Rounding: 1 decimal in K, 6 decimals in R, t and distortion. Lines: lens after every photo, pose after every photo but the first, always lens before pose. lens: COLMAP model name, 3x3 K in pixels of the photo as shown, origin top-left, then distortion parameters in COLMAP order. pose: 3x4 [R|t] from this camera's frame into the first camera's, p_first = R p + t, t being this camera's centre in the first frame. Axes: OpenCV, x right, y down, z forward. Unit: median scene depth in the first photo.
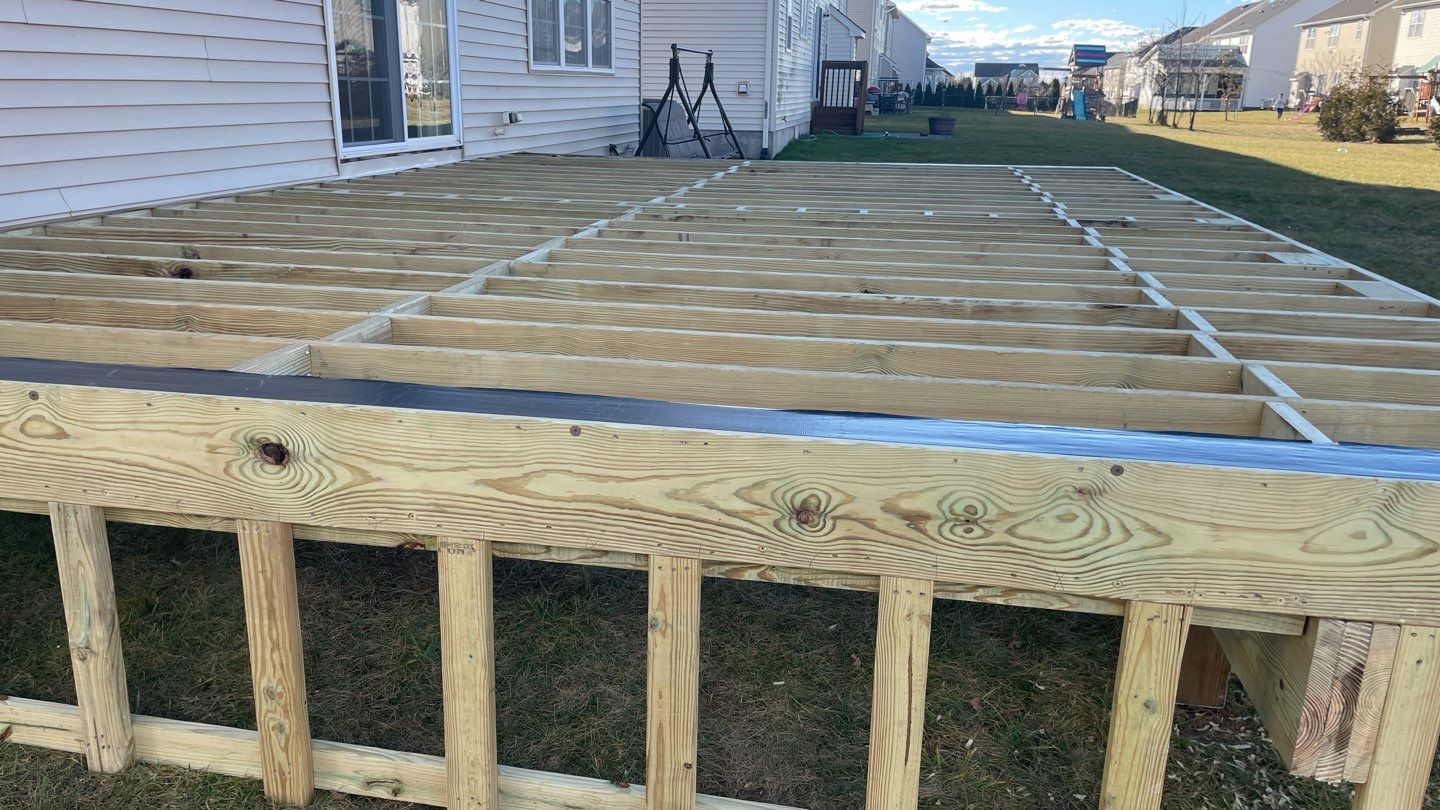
lens RADIAL K [[1094.7, 0, 712.7], [0, 1094.7, 409.4], [0, 0, 1]] dist [0.096356, -0.122983]
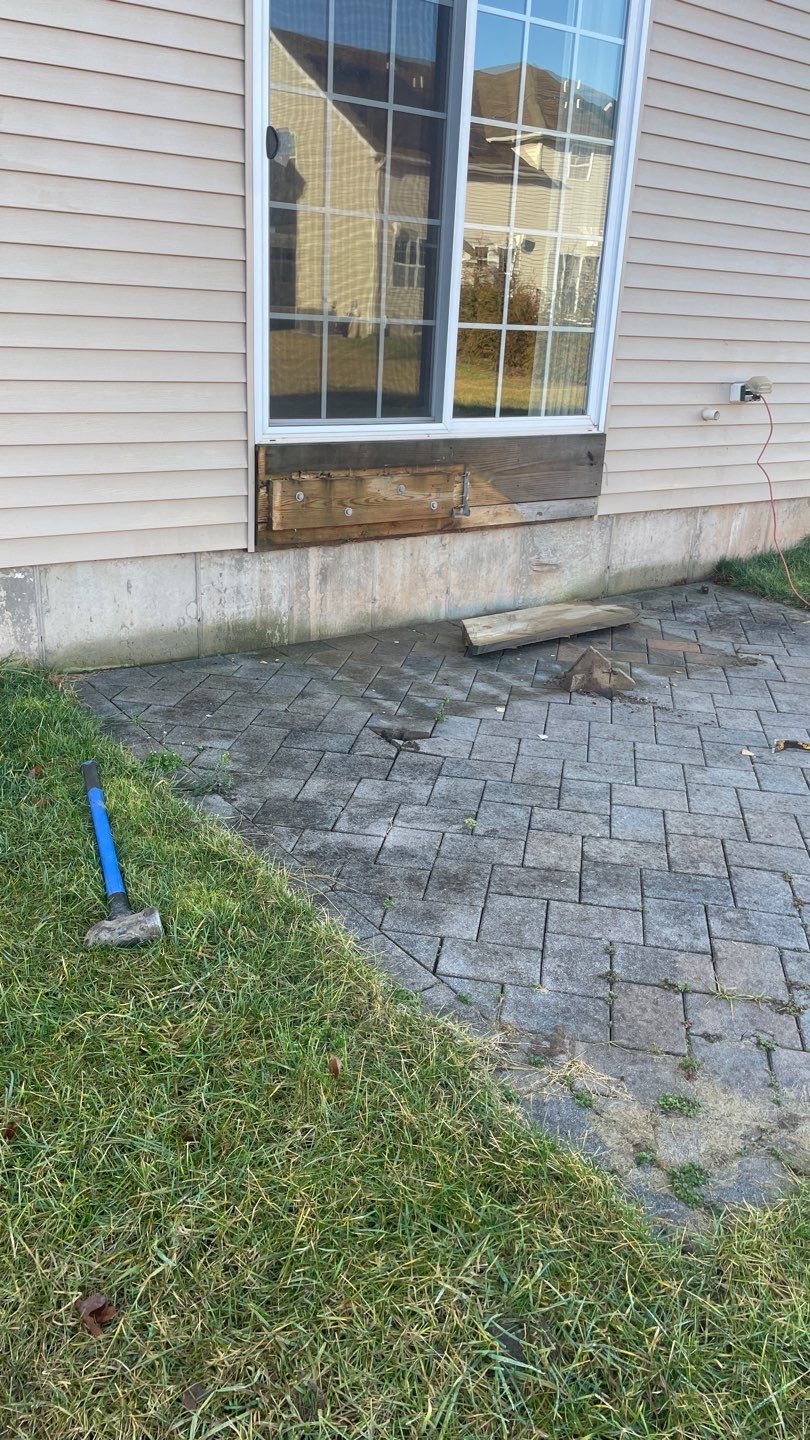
lens RADIAL K [[1094.7, 0, 398.8], [0, 1094.7, 721.3], [0, 0, 1]] dist [0.096356, -0.122983]
pose [[0.711969, 0.229947, -0.663495, 0.331079], [-0.211444, 0.971214, 0.109702, -0.287209], [0.669621, 0.062187, 0.740095, 1.081961]]
